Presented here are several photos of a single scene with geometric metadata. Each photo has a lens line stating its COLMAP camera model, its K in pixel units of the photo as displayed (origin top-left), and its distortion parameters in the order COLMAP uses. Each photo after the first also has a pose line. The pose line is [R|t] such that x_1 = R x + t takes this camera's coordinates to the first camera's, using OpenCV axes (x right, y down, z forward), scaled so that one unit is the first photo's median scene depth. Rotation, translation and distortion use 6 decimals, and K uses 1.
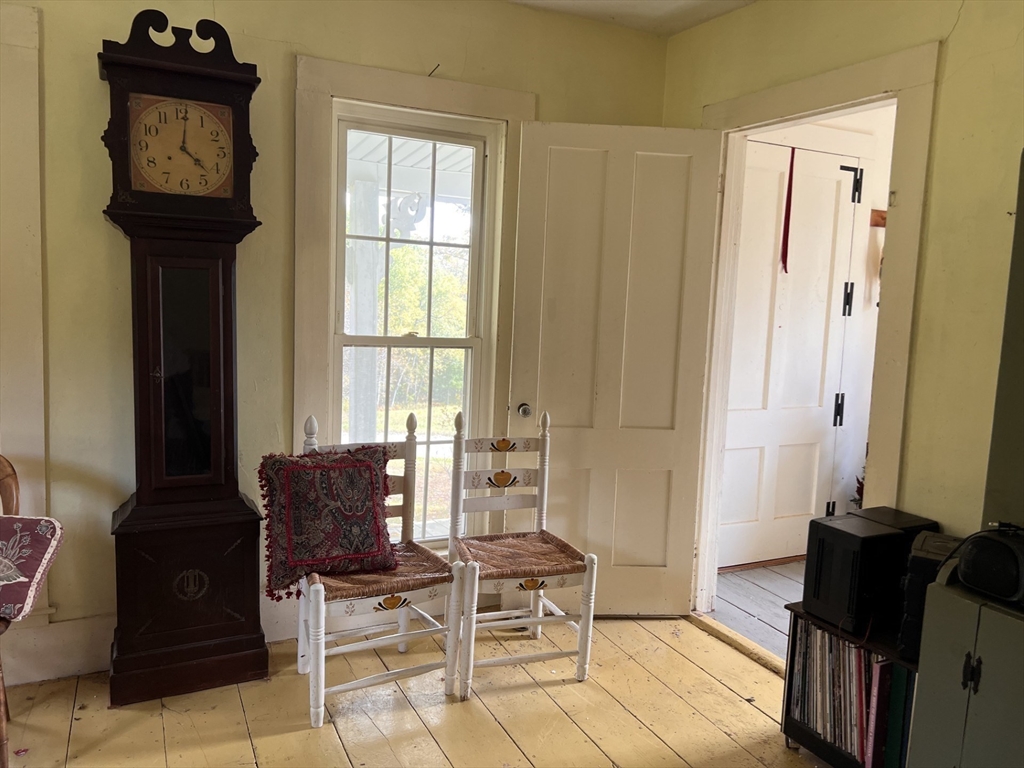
lens RADIAL K [[744.9, 0, 510.8], [0, 744.9, 377.1], [0, 0, 1]] dist [0.002832, -0.005203]
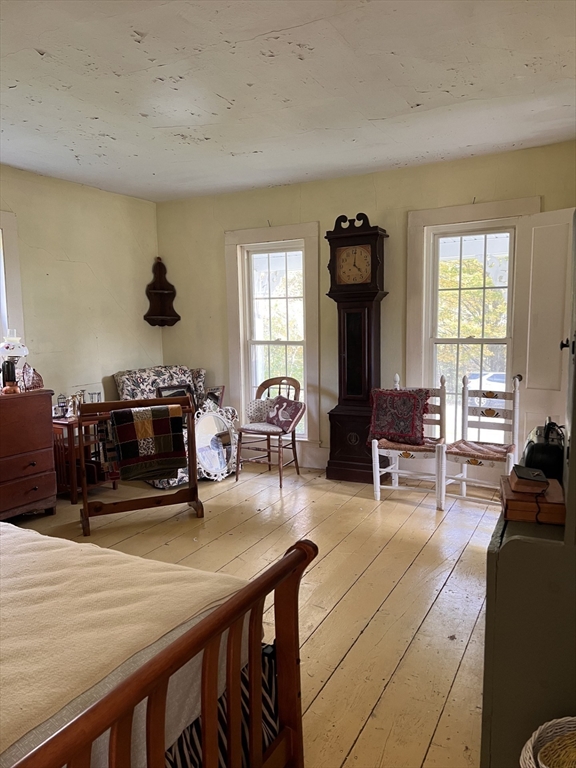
lens RADIAL K [[558.7, 0, 289.9], [0, 558.7, 386.5], [0, 0, 1]] dist [0.002832, -0.005203]
pose [[0.587518, 0.049568, -0.807692, 0.951024], [-0.034920, 0.998745, 0.035892, 0.042316], [0.808457, 0.007118, 0.588512, -0.280363]]
